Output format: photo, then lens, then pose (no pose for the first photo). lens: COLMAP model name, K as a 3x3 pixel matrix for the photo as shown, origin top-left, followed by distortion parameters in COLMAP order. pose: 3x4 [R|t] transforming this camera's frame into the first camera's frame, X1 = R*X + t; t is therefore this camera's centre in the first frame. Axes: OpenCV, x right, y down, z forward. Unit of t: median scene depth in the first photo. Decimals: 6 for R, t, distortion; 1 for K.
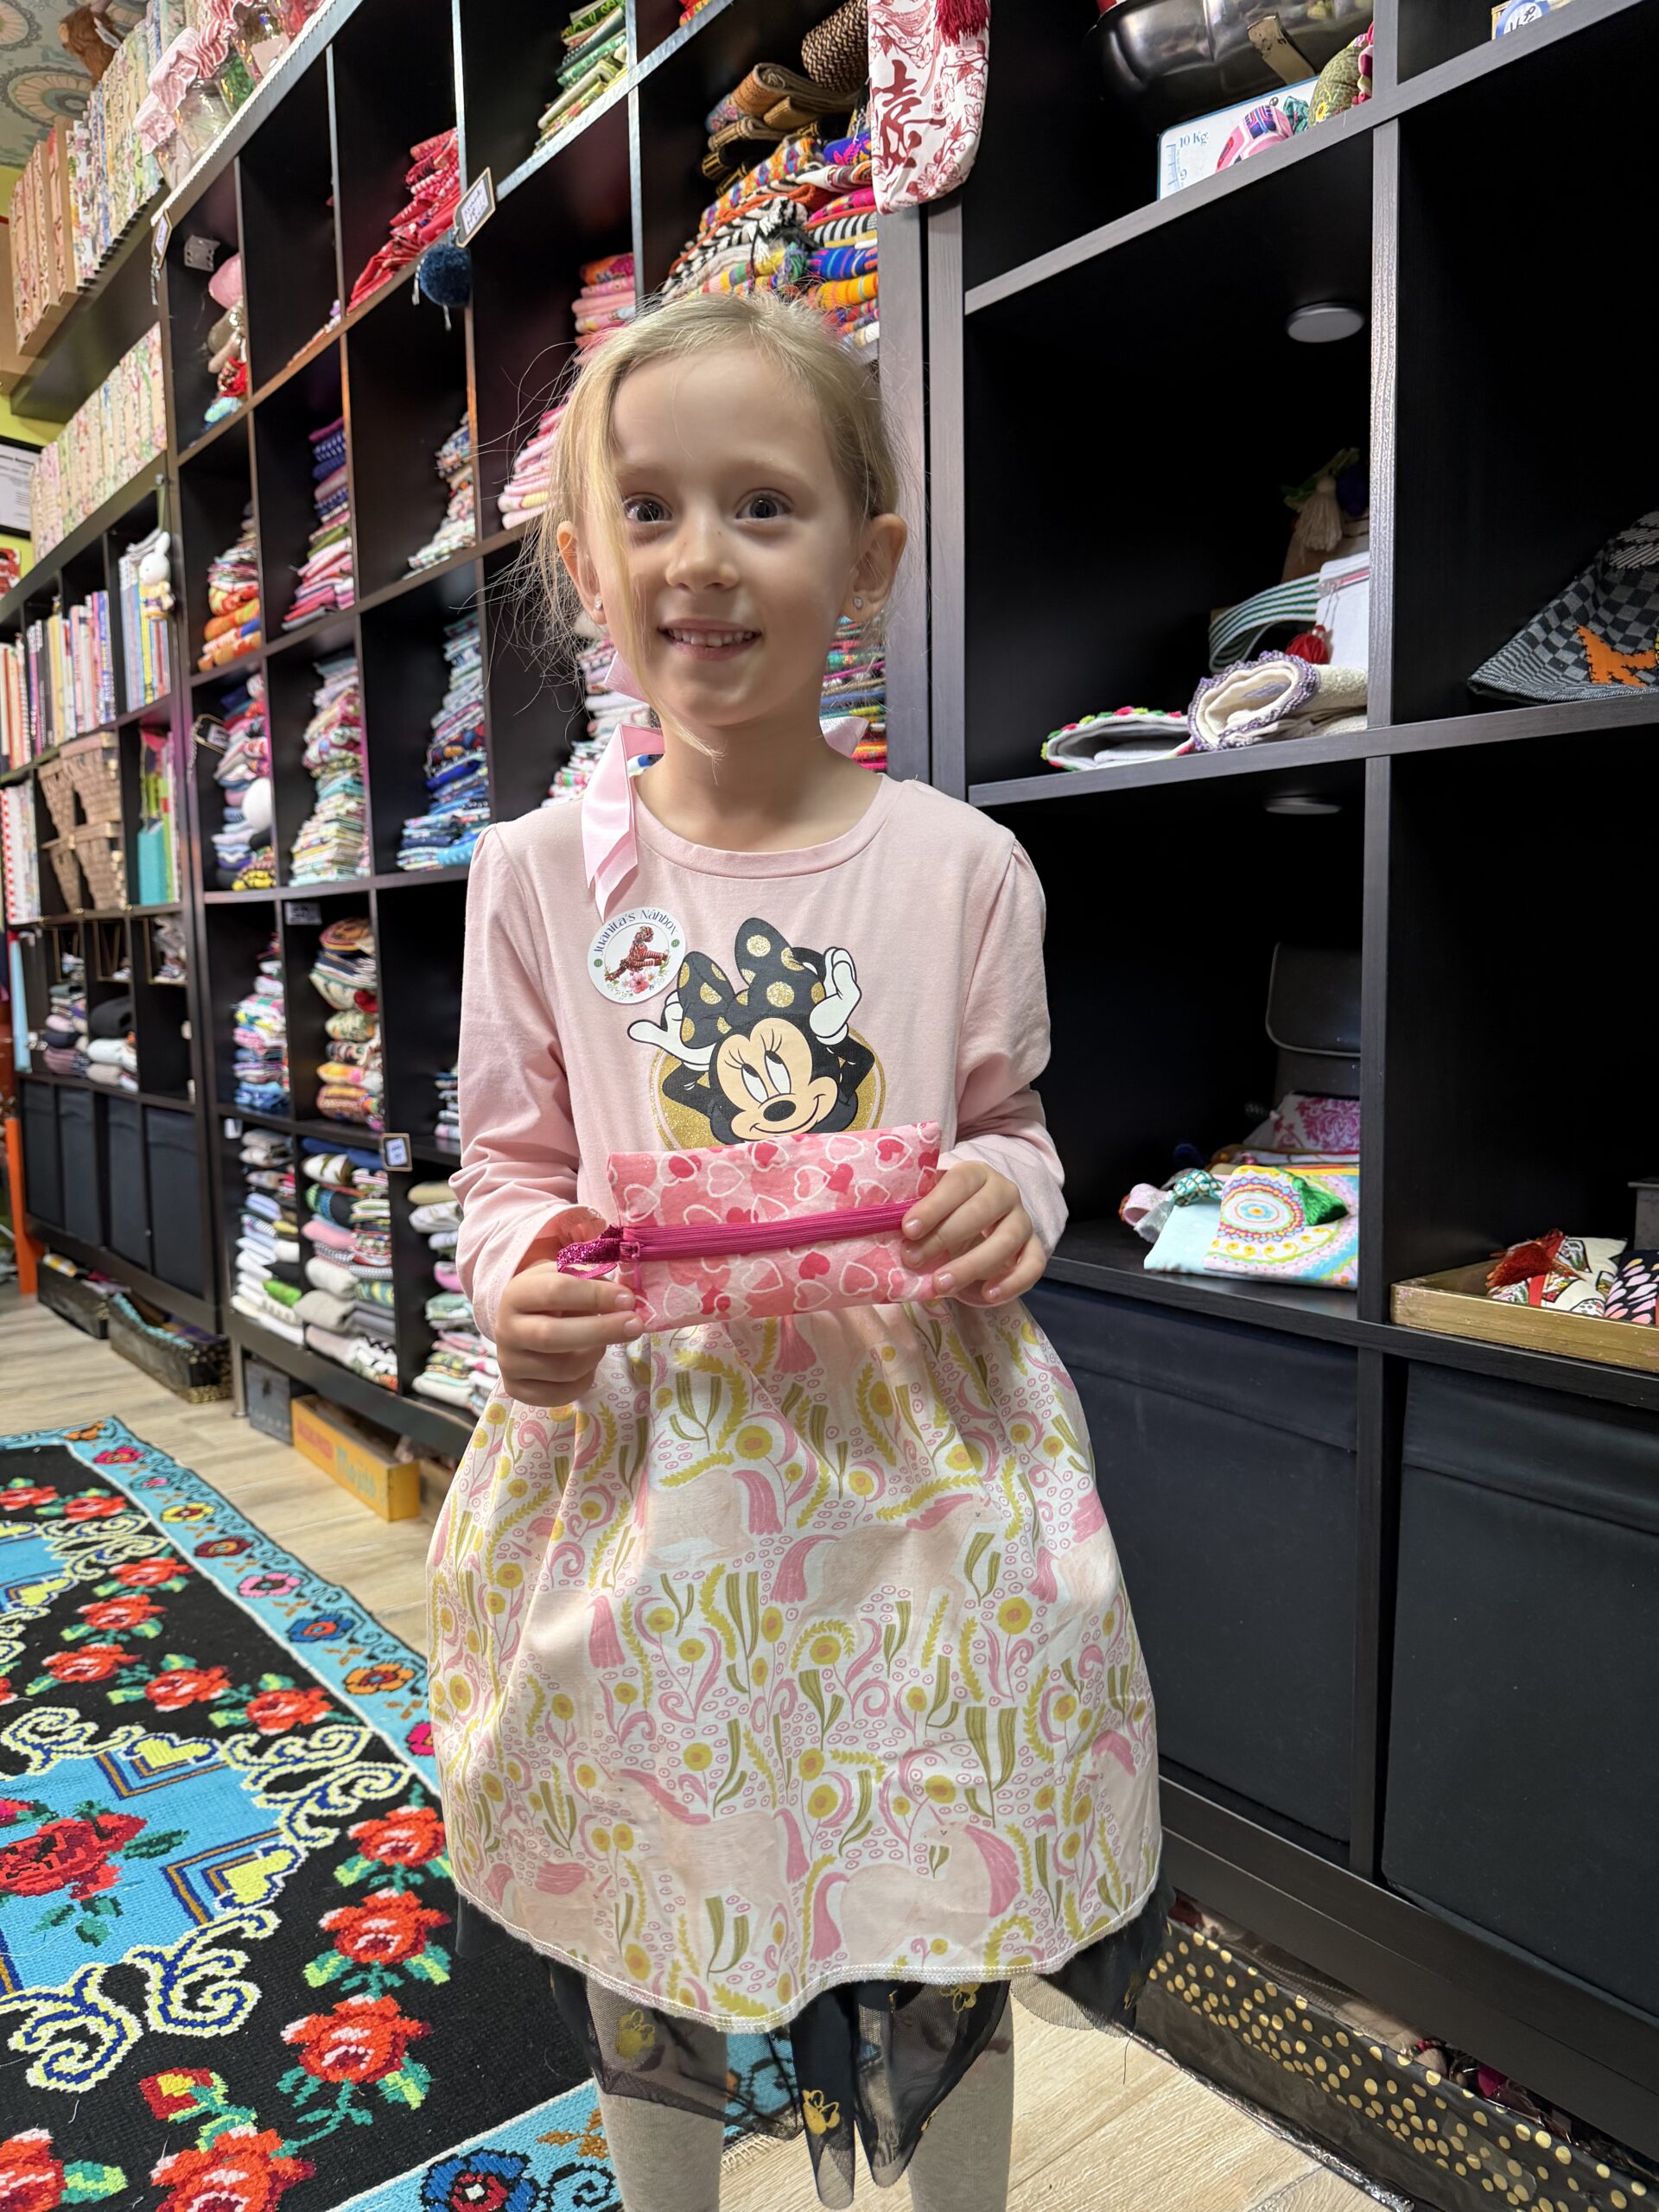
lens RADIAL K [[1533.0, 0, 826.8], [0, 1533.0, 1113.3], [0, 0, 1]] dist [-0.005043, -0.005202]
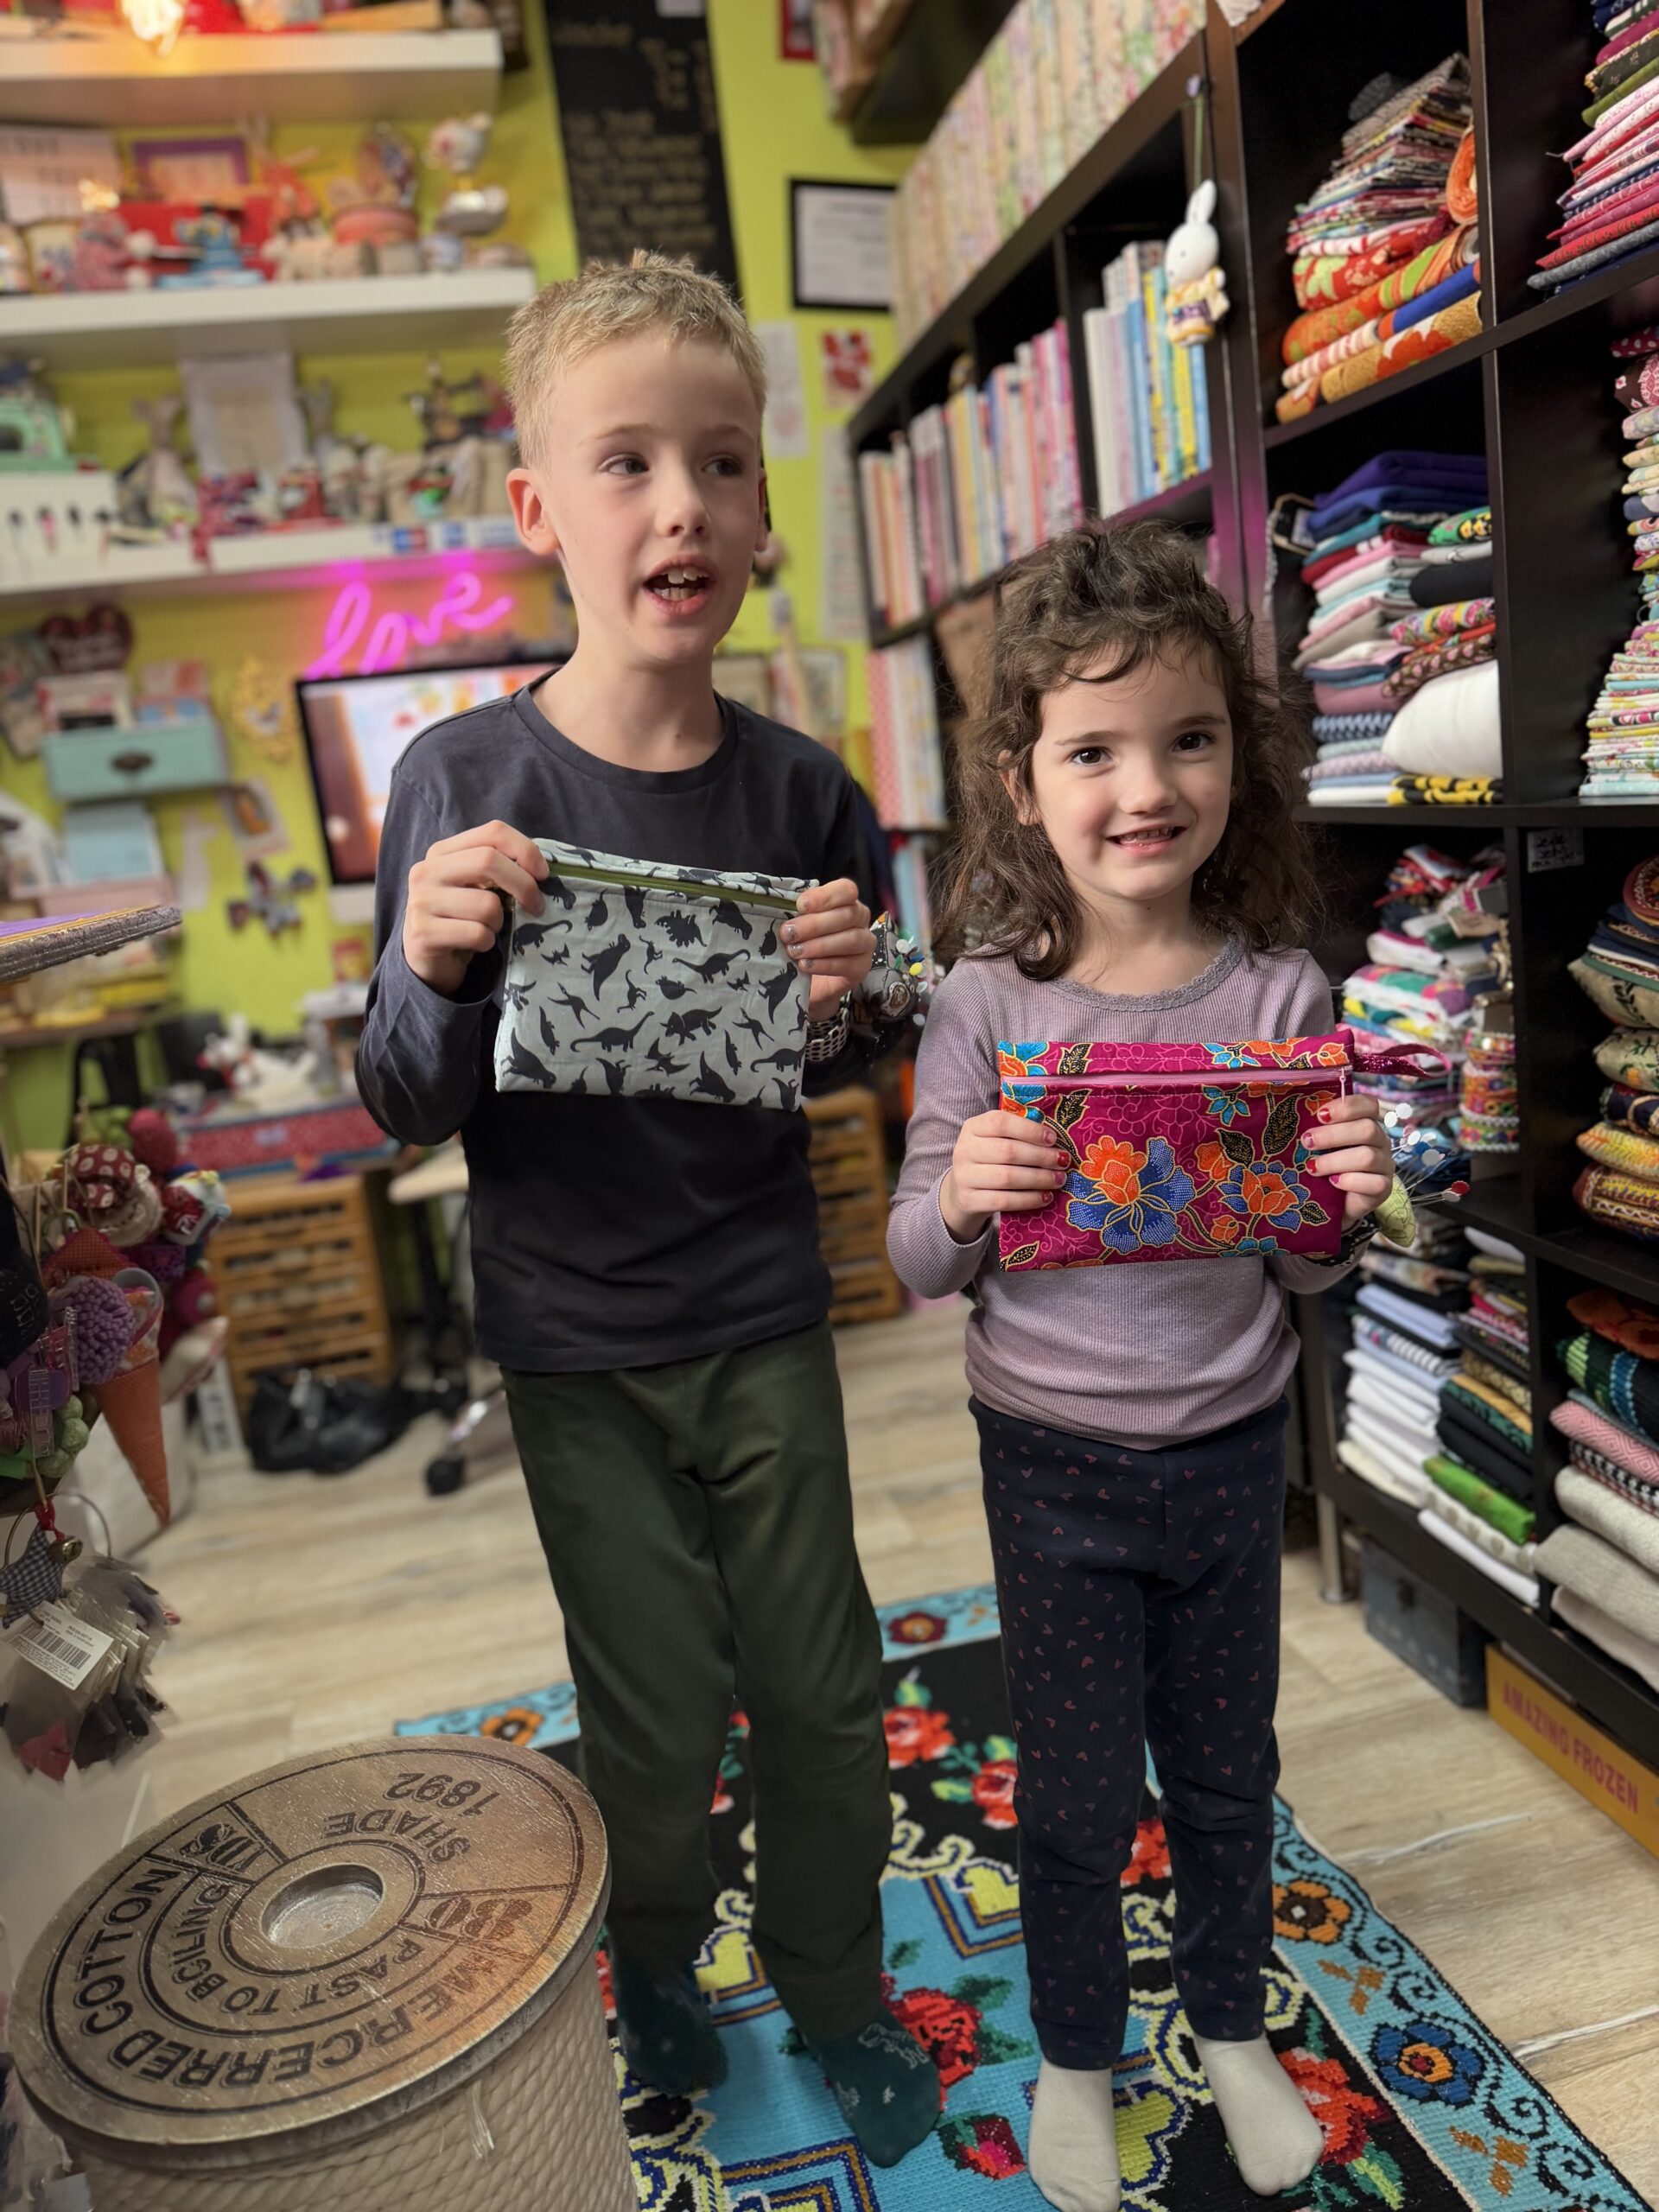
lens RADIAL K [[1533.0, 0, 817.4], [0, 1533.0, 1099.1], [0, 0, 1]] dist [-0.005043, -0.005202]
pose [[0.892126, -0.004276, -0.451766, -0.328010], [0.065269, 0.990685, 0.119514, -0.123320], [0.447047, -0.136108, 0.884095, 0.404363]]
